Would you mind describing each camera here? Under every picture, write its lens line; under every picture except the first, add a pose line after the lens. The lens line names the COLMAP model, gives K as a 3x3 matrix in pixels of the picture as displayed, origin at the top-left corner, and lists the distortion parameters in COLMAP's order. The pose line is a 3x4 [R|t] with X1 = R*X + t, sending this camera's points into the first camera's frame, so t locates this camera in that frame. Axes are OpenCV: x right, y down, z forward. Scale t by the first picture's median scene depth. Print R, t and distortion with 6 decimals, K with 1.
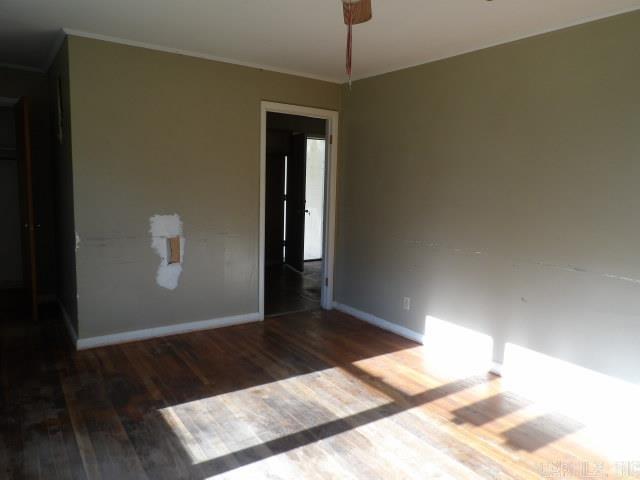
lens RADIAL K [[470.6, 0, 320.0], [0, 470.6, 240.0], [0, 0, 1]] dist [-0.000801, -0.000835]
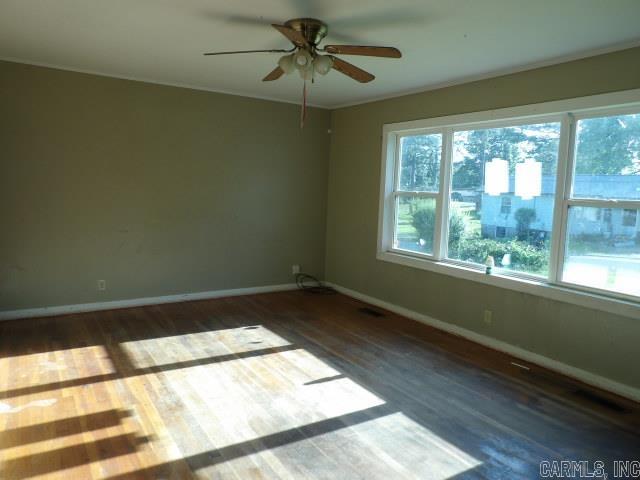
lens RADIAL K [[470.6, 0, 320.0], [0, 470.6, 240.0], [0, 0, 1]] dist [-0.000801, -0.000835]
pose [[-0.997441, -0.067543, 0.023444, -0.048557], [-0.059683, 0.967142, 0.247133, -0.239735], [-0.039366, 0.245102, -0.968698, 1.848139]]
